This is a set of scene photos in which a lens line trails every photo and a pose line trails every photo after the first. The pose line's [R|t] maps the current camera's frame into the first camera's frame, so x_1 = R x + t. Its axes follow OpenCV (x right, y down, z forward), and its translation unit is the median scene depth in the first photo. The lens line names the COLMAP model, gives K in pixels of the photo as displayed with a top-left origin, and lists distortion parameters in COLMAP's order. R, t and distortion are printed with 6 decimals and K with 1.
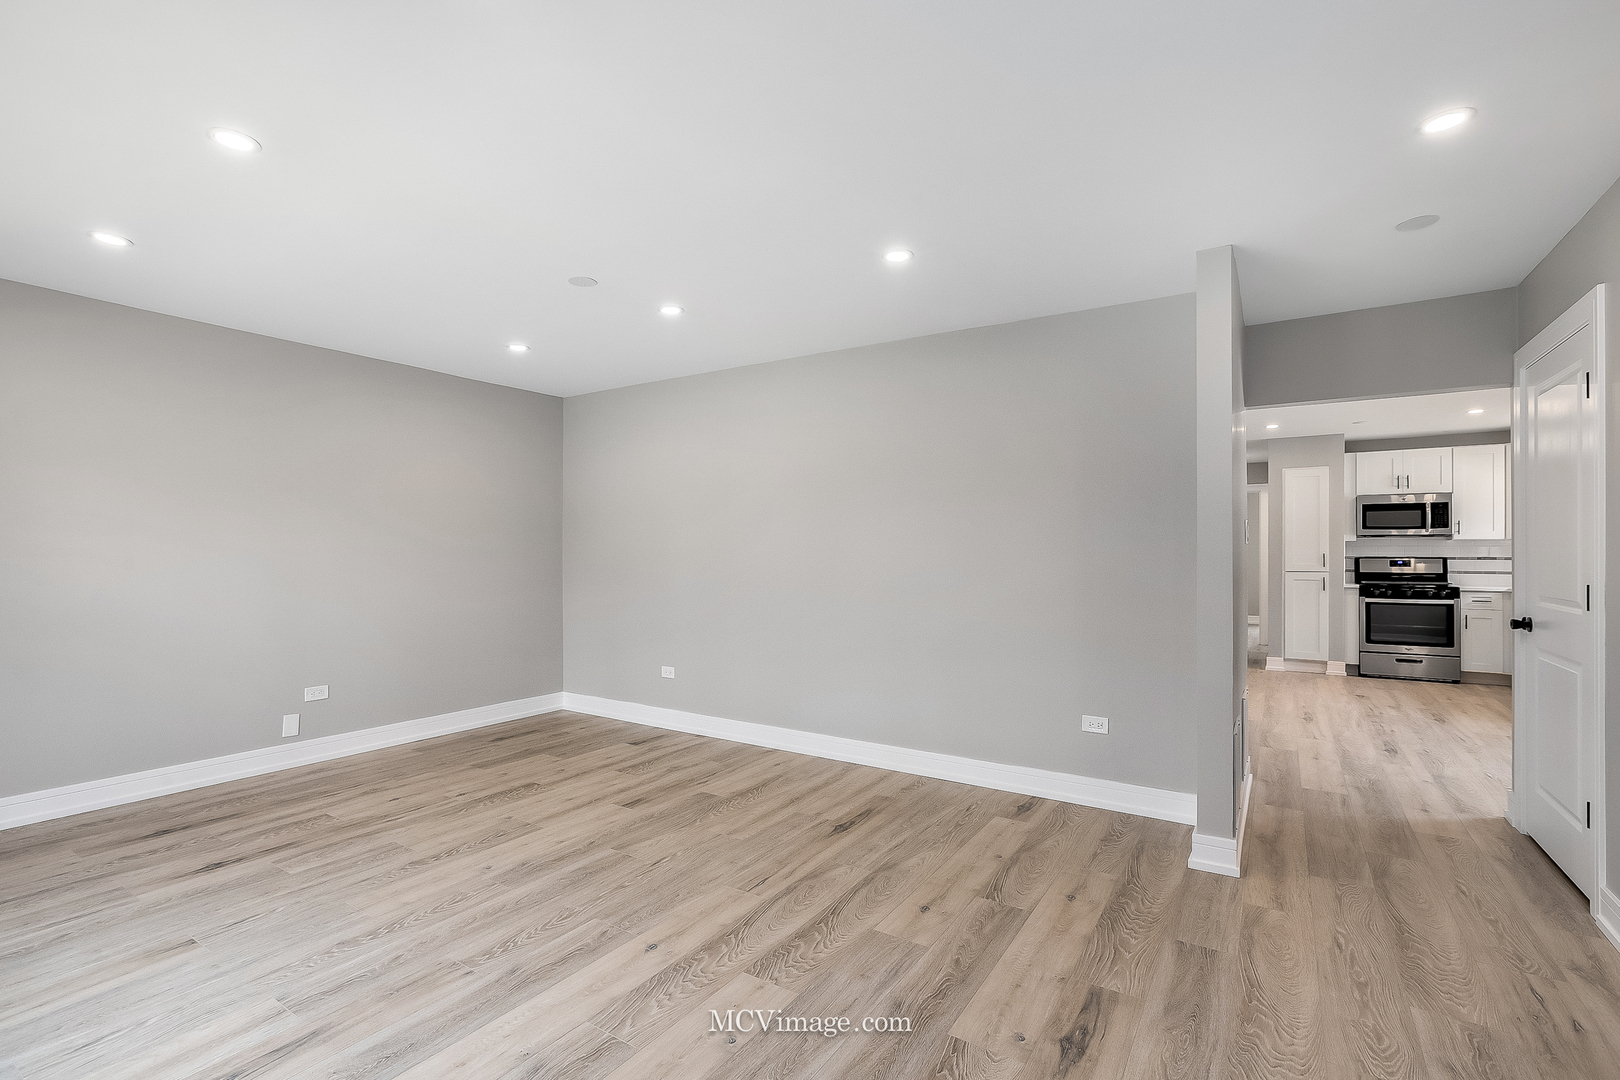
lens RADIAL K [[726.5, 0, 825.1], [0, 726.5, 557.8], [0, 0, 1]] dist [-0.015413, 0.008068]
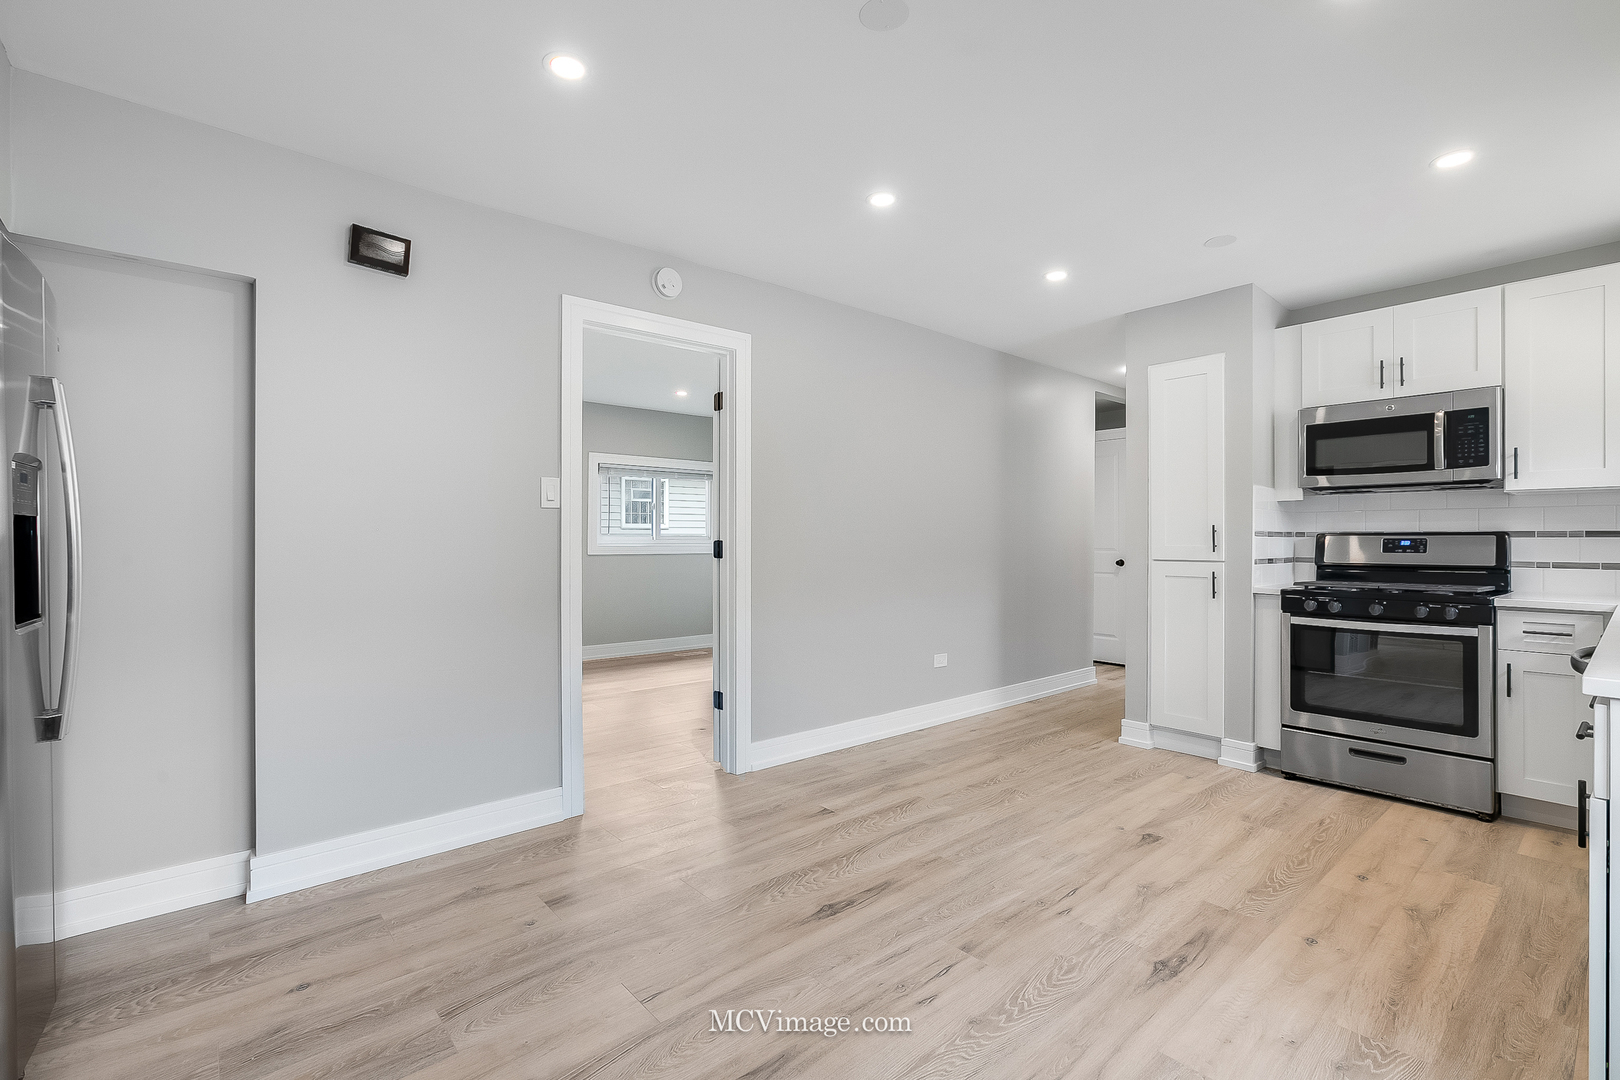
lens RADIAL K [[726.5, 0, 812.2], [0, 726.5, 543.3], [0, 0, 1]] dist [-0.015413, 0.008068]
pose [[0.956198, 0.000745, -0.292720, 0.577492], [-0.001098, 0.999999, -0.001041, 0.007609], [0.292719, 0.001317, 0.956198, 0.437156]]
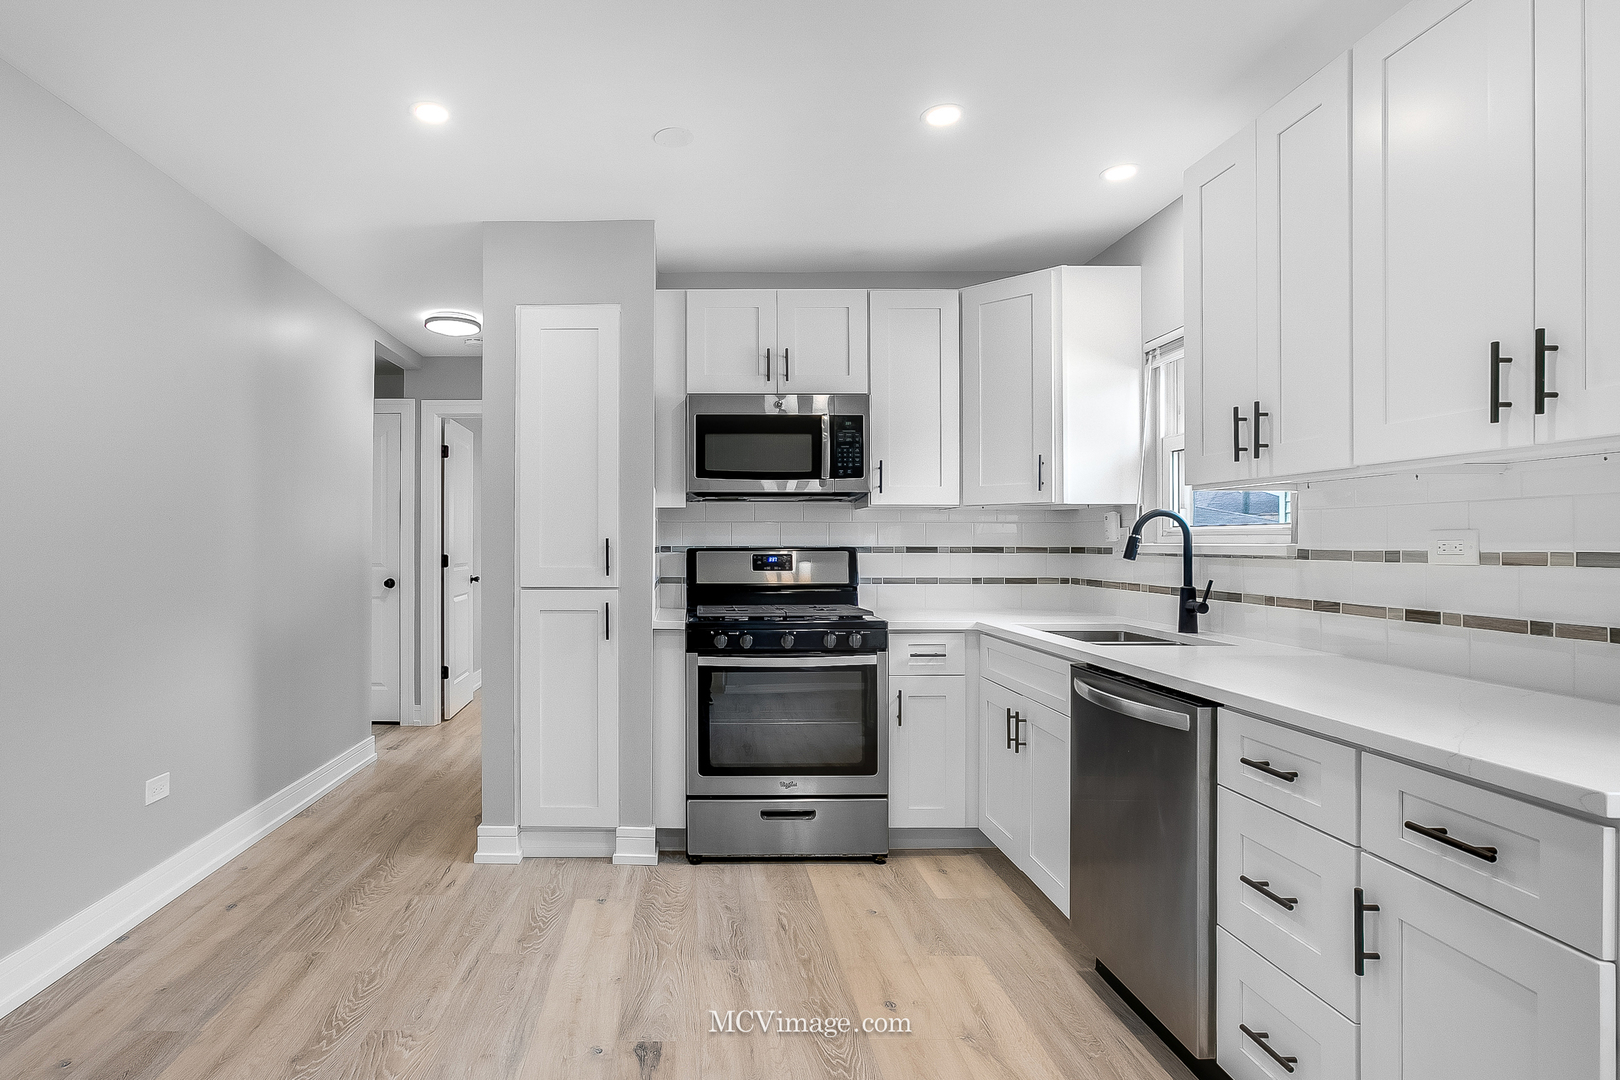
lens RADIAL K [[866.7, 0, 706.1], [0, 866.7, 544.2], [0, 0, 1]] dist [-0.020864, 0.007313]
pose [[0.850920, -0.002045, 0.525292, 0.507396], [0.004869, 0.999980, -0.003995, -0.001209], [-0.525273, 0.005957, 0.850913, 0.602616]]
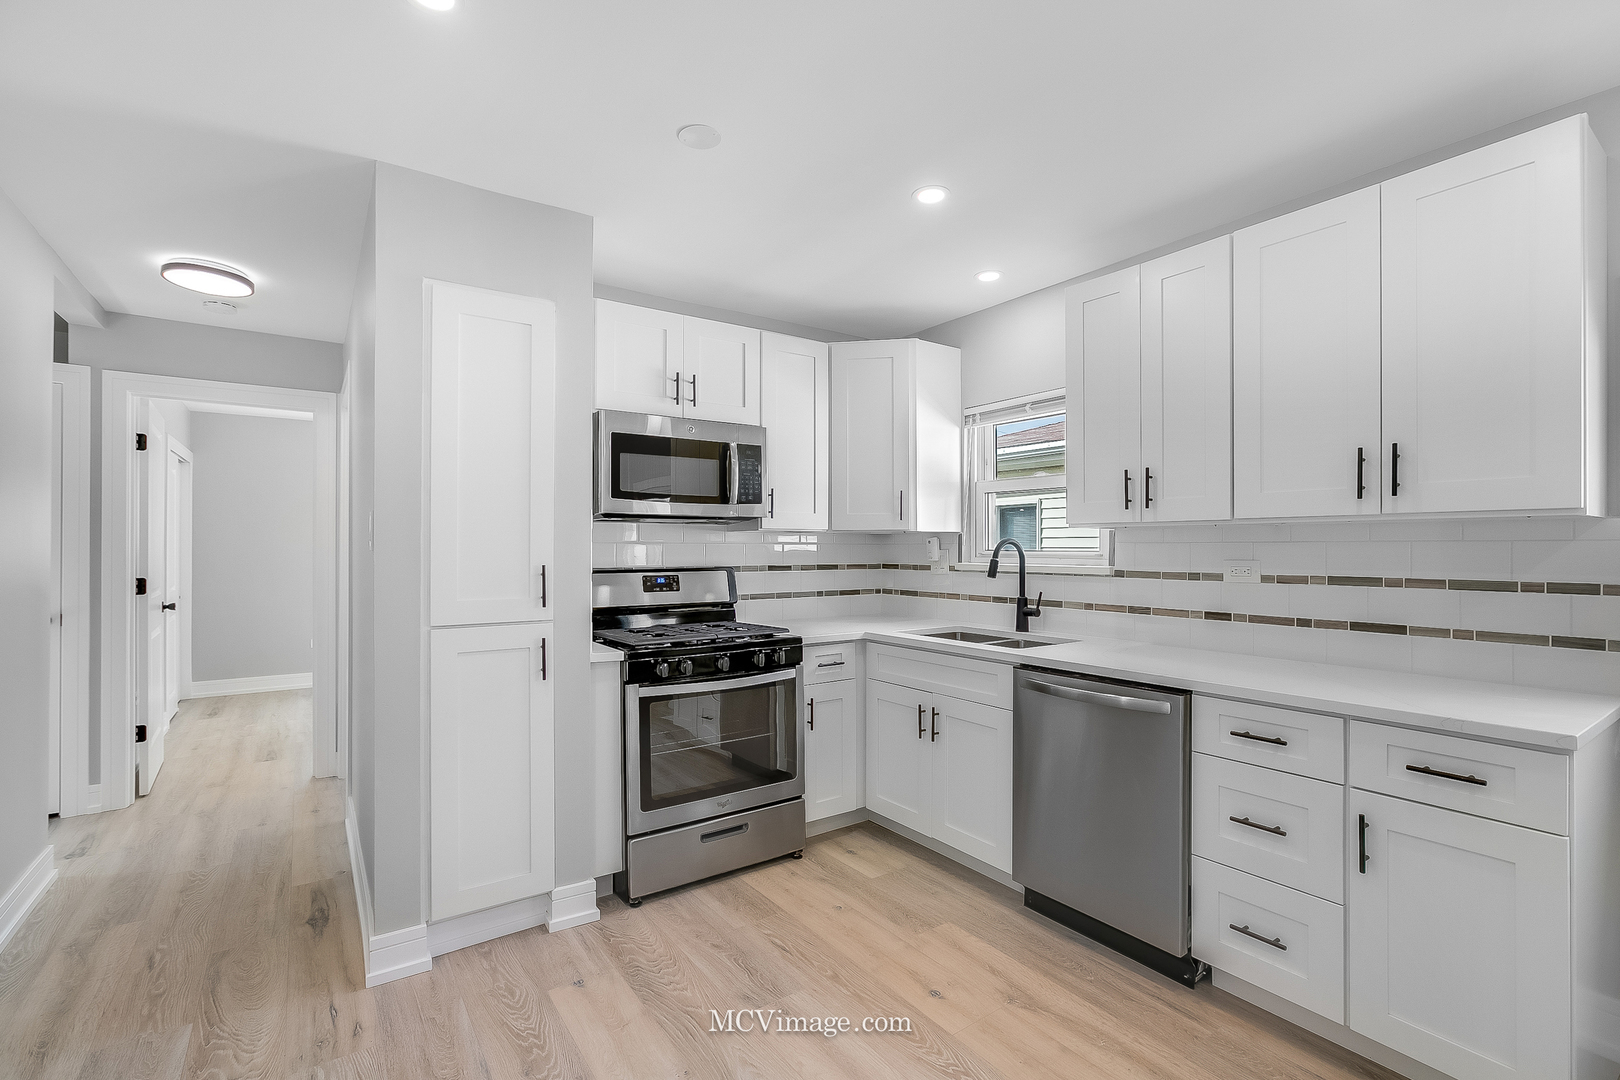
lens RADIAL K [[726.5, 0, 808.4], [0, 726.5, 547.1], [0, 0, 1]] dist [-0.015413, 0.008068]
pose [[0.381834, -0.002224, 0.924228, 0.440770], [0.005692, 0.999984, 0.000054, -0.013585], [-0.924213, 0.005240, 0.381841, 0.775270]]
